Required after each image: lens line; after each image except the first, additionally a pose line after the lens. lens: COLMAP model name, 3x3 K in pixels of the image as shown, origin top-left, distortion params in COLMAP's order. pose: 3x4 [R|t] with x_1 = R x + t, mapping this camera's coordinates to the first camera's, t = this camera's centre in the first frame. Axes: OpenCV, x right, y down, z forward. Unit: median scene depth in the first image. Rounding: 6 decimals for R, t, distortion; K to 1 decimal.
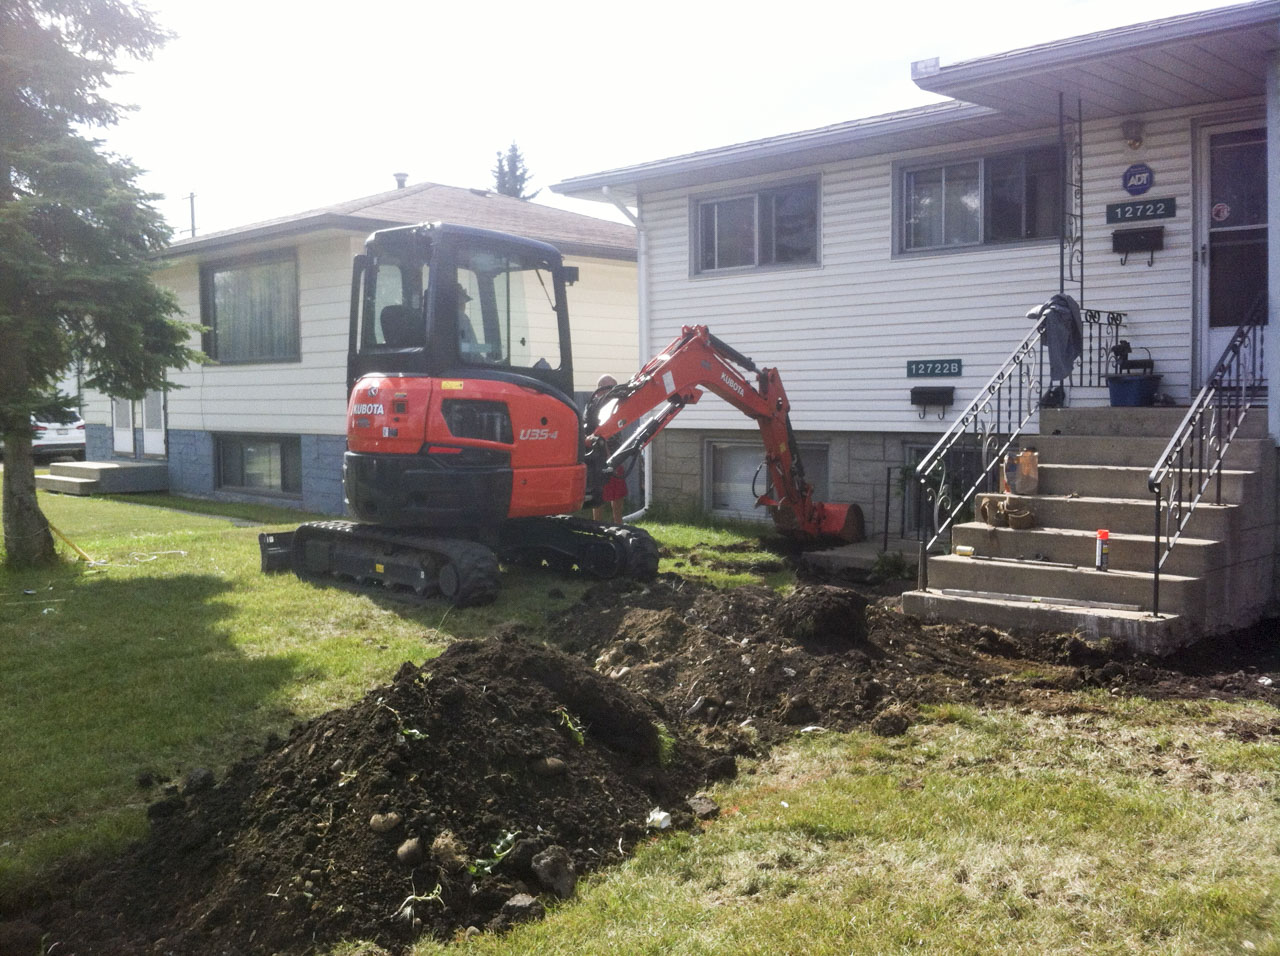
lens RADIAL K [[1278.1, 0, 616.6], [0, 1278.1, 479.6], [0, 0, 1]] dist [-0.014118, -0.029329]
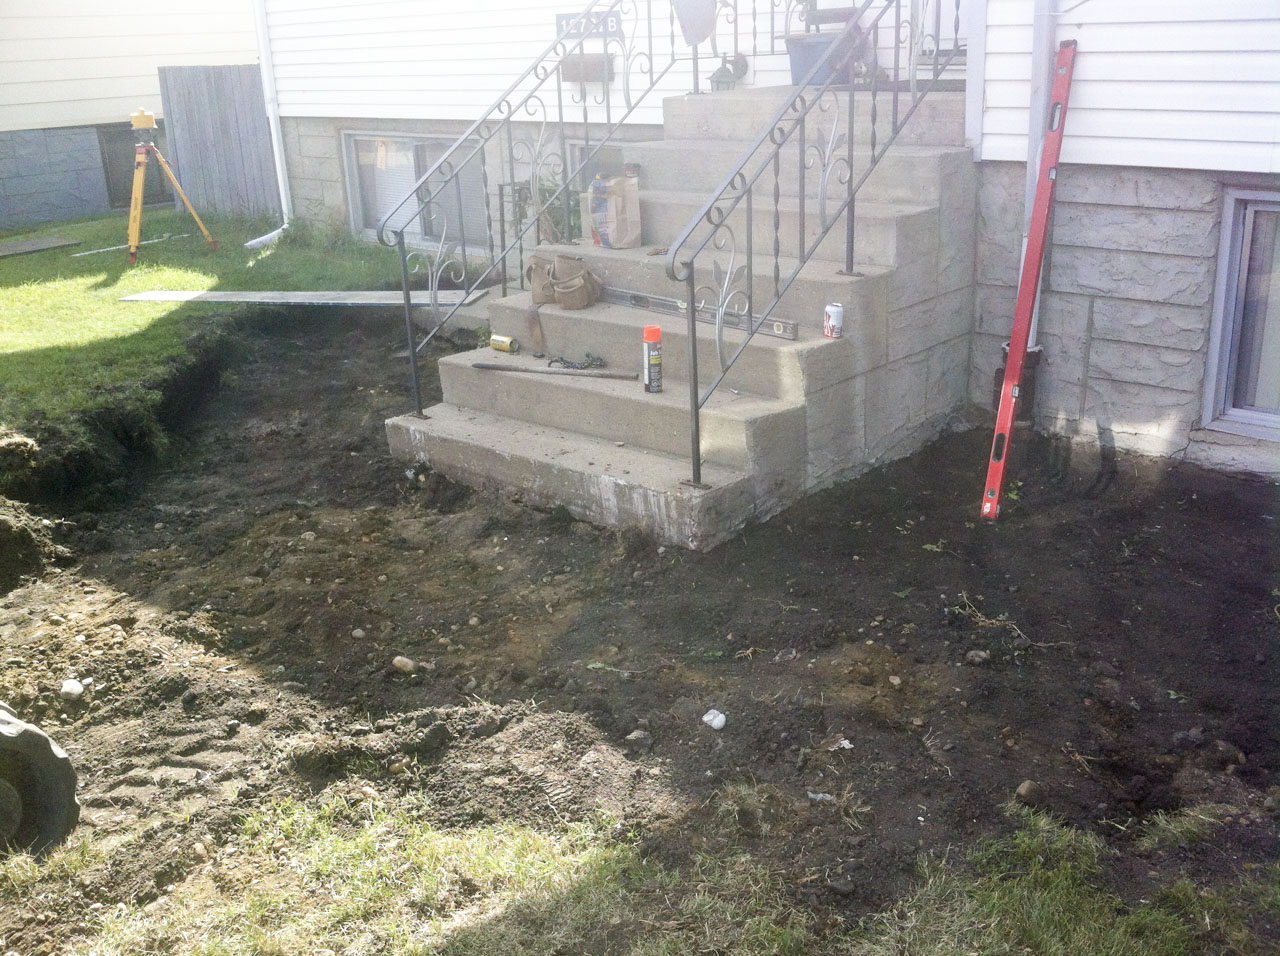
lens RADIAL K [[1273.8, 0, 719.7], [0, 1273.8, 517.1], [0, 0, 1]] dist [0.041526, 0.001548]
pose [[0.994596, -0.052805, 0.089393, 0.270802], [0.024680, 0.956569, 0.290459, -0.036395], [-0.100849, -0.286683, 0.952703, 0.303033]]
